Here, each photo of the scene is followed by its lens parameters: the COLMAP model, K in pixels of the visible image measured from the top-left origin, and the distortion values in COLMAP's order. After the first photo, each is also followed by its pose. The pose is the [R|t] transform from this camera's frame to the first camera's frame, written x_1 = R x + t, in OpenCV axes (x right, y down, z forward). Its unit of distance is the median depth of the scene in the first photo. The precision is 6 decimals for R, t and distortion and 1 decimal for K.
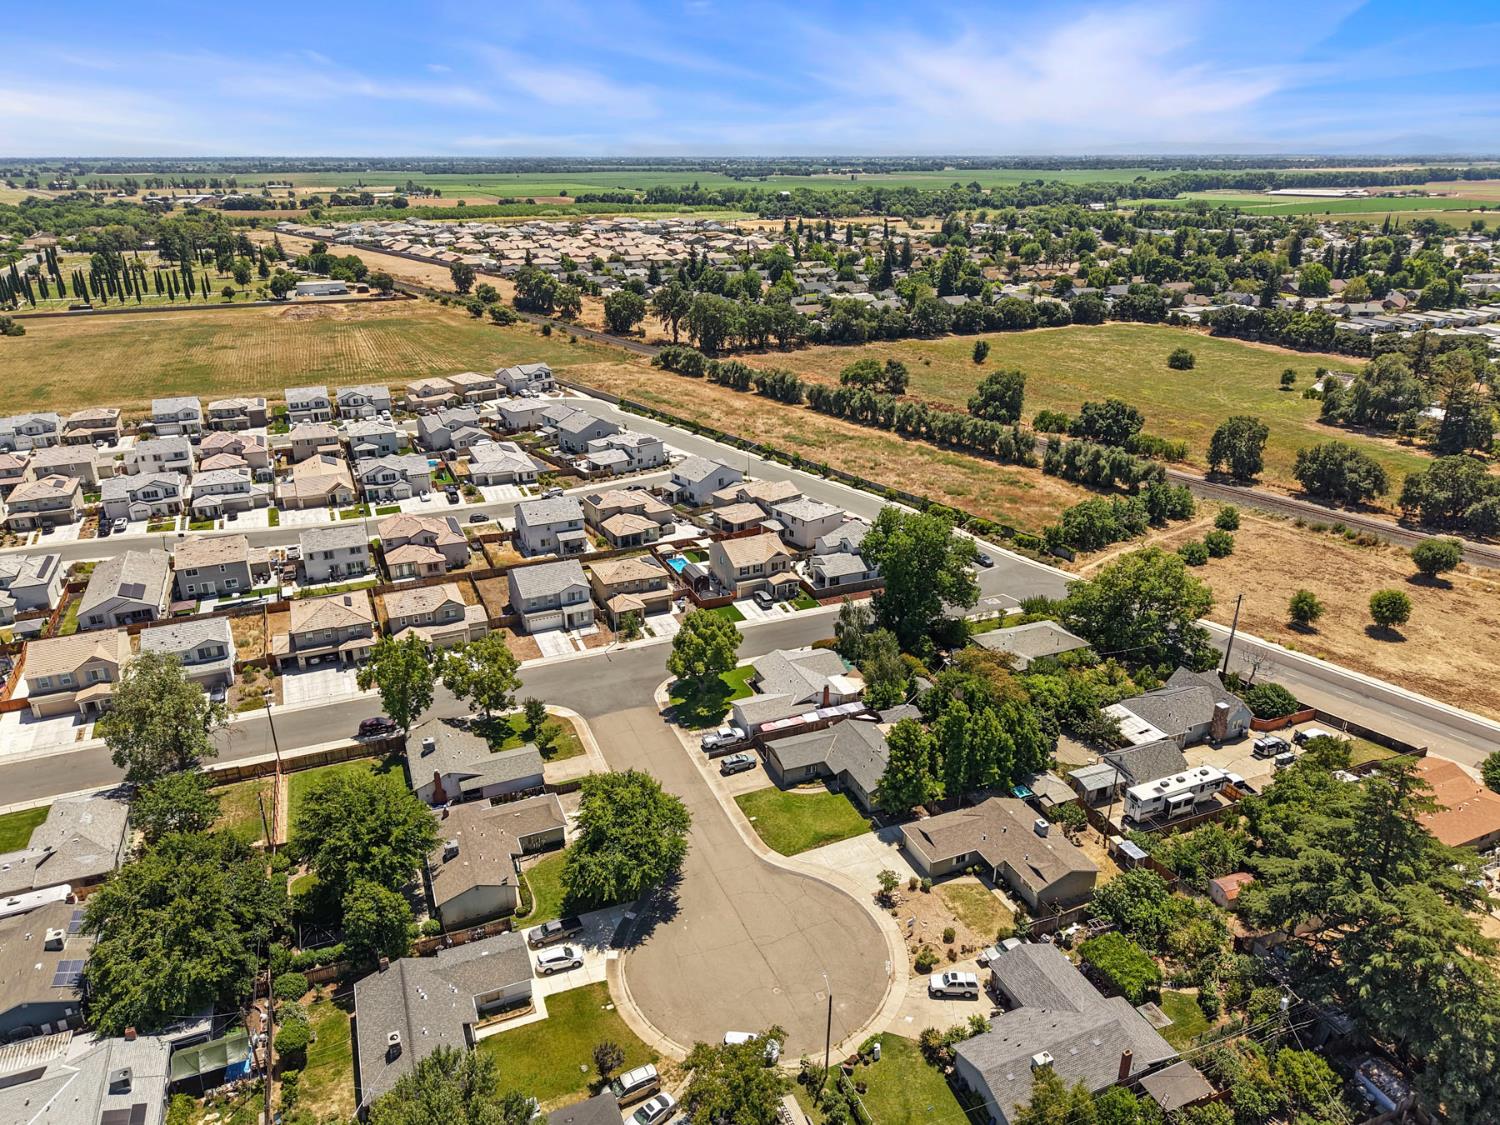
lens RADIAL K [[1002.8, 0, 750.3], [0, 1002.8, 560.5], [0, 0, 1]] dist [0.028839, -0.031254]
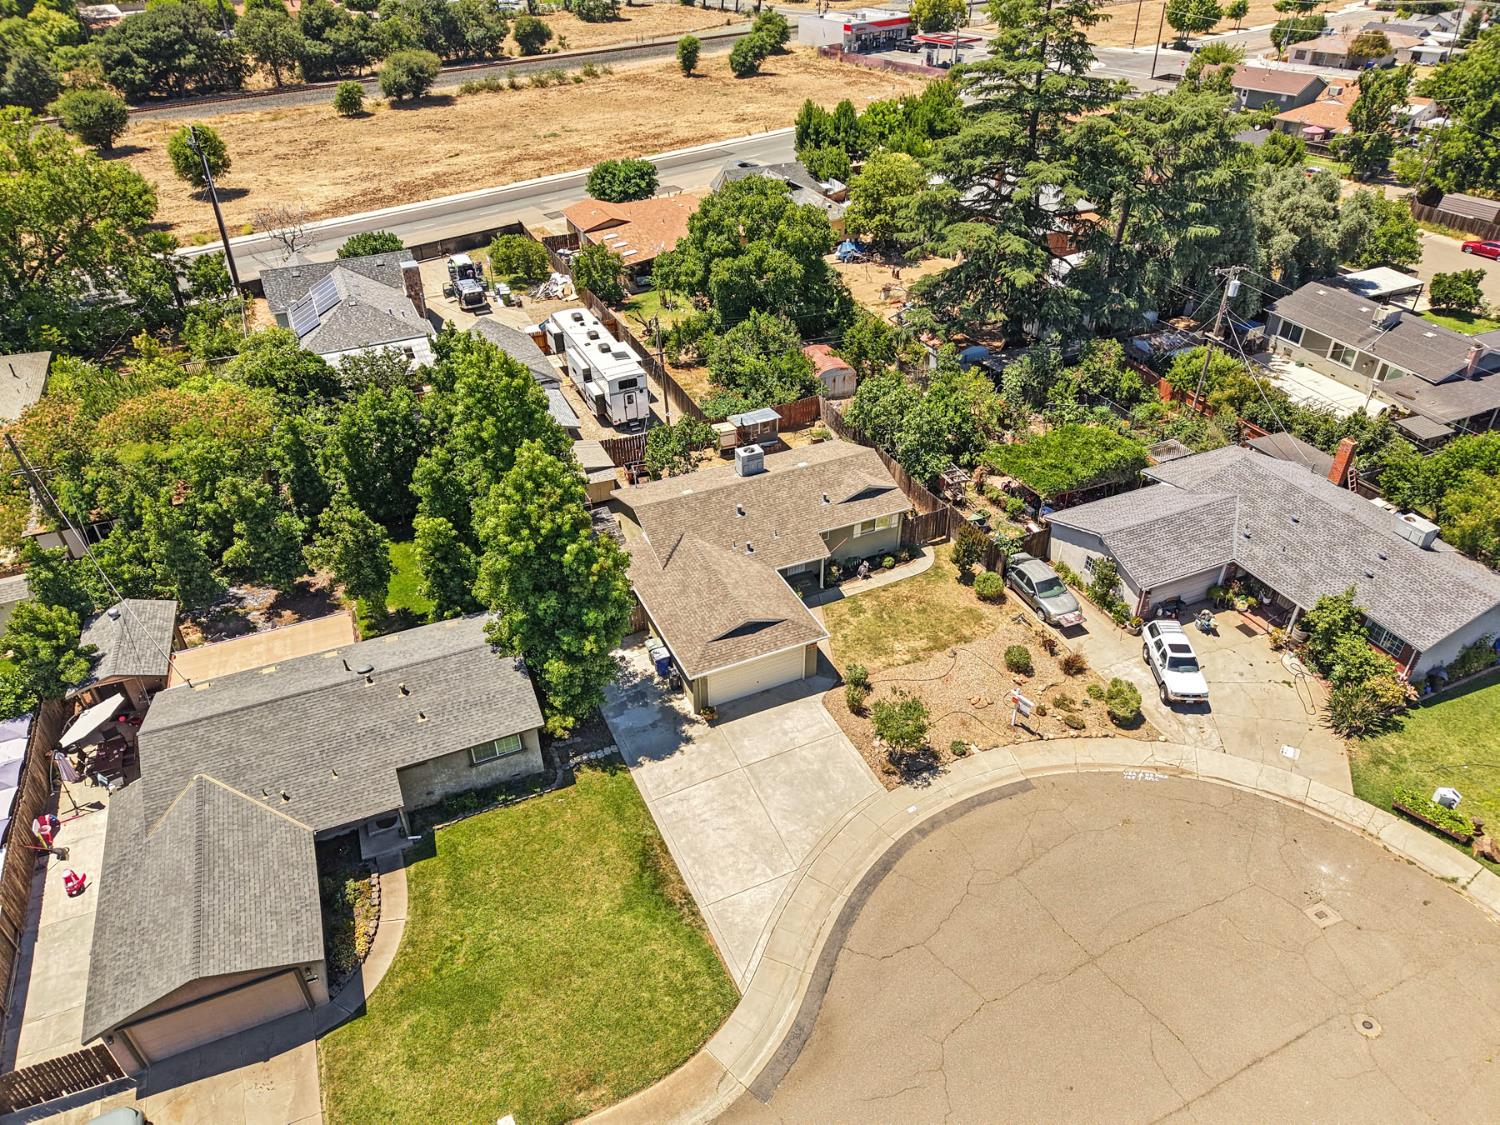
lens RADIAL K [[1002.8, 0, 750.3], [0, 1002.8, 560.5], [0, 0, 1]] dist [0.028839, -0.031254]
pose [[-0.026362, -0.571943, 0.819870, -0.117469], [0.379767, 0.752936, 0.537461, 0.036810], [-0.924707, 0.325528, 0.197356, 0.802523]]
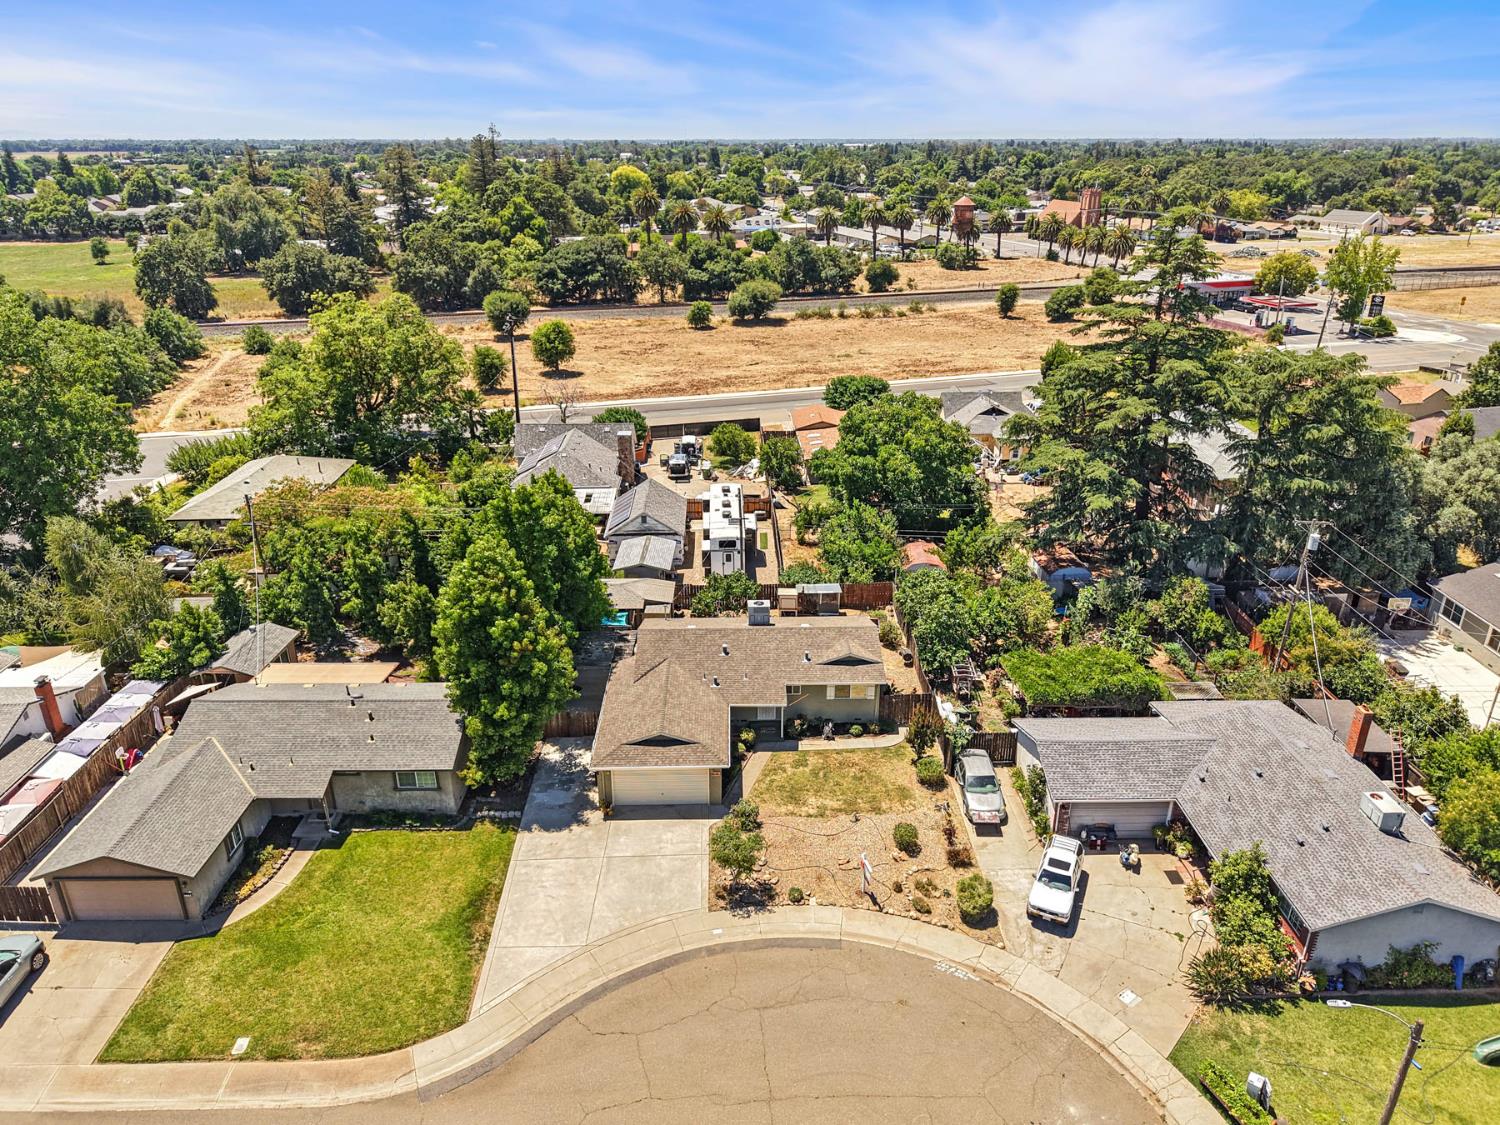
lens RADIAL K [[1008.2, 0, 750.0], [0, 1008.2, 562.5], [0, 0, 1]] dist [0.035757, -0.040019]
pose [[0.368769, -0.359239, 0.857296, -0.145168], [0.346868, 0.908860, 0.231639, 0.098738], [-0.862375, 0.211948, 0.459768, 0.653939]]
